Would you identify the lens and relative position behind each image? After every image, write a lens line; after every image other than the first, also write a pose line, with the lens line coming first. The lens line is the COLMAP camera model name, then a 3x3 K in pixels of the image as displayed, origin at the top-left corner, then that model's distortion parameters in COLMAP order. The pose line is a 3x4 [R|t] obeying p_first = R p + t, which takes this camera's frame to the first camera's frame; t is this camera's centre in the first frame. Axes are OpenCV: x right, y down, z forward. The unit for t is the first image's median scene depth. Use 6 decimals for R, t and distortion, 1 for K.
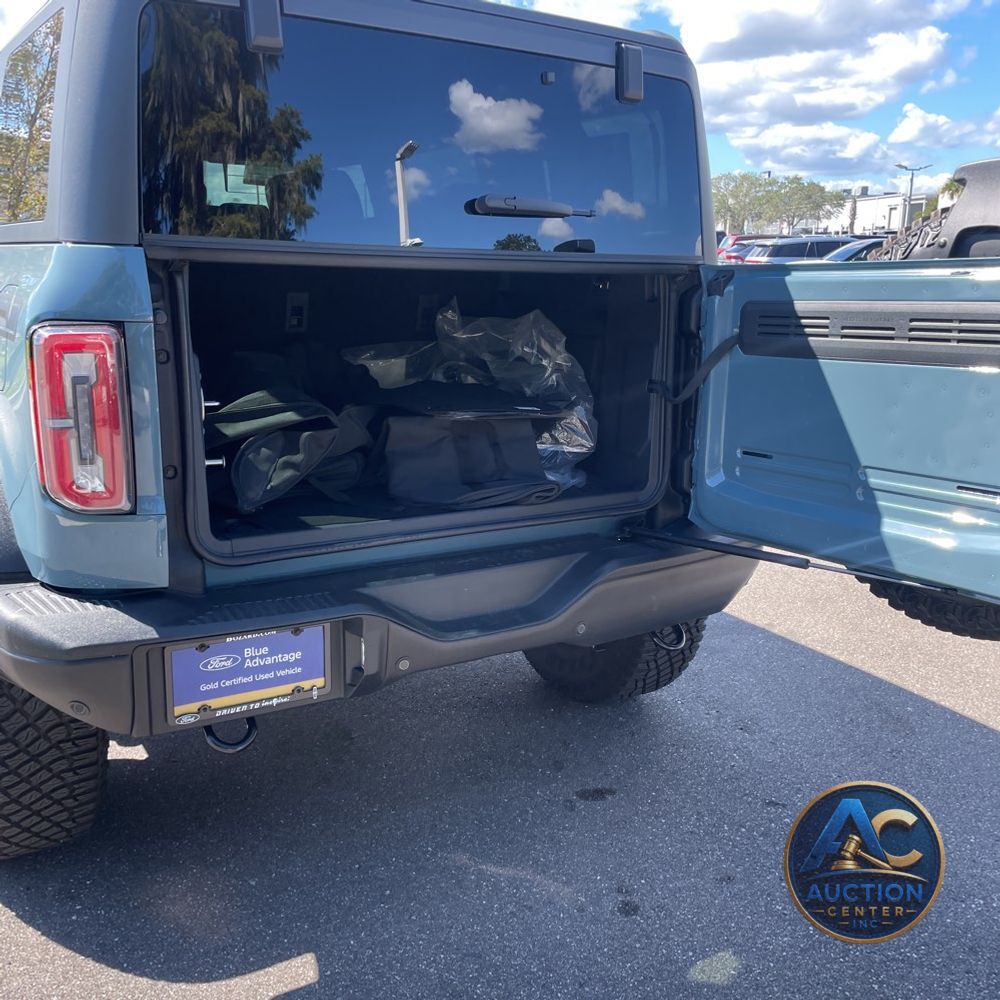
lens RADIAL K [[1013.6, 0, 506.7], [0, 1013.6, 499.8], [0, 0, 1]] dist [0.014457, 0.000000]
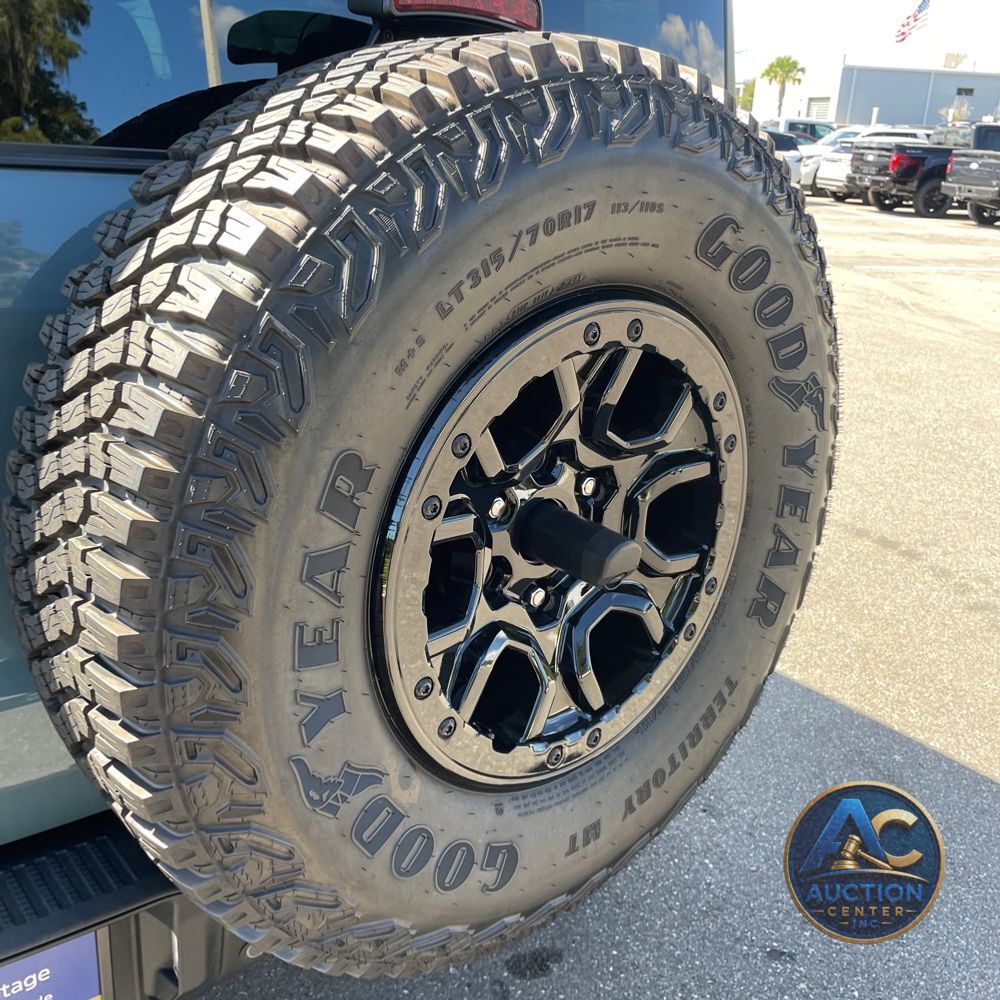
lens RADIAL K [[1012.8, 0, 505.6], [0, 1012.8, 483.5], [0, 0, 1]] dist [0.039155, 0.000000]
pose [[0.984589, -0.015470, 0.174201, -0.041918], [-0.002185, 0.994914, 0.100700, -0.092169], [-0.174873, -0.099529, 0.979548, 0.318074]]
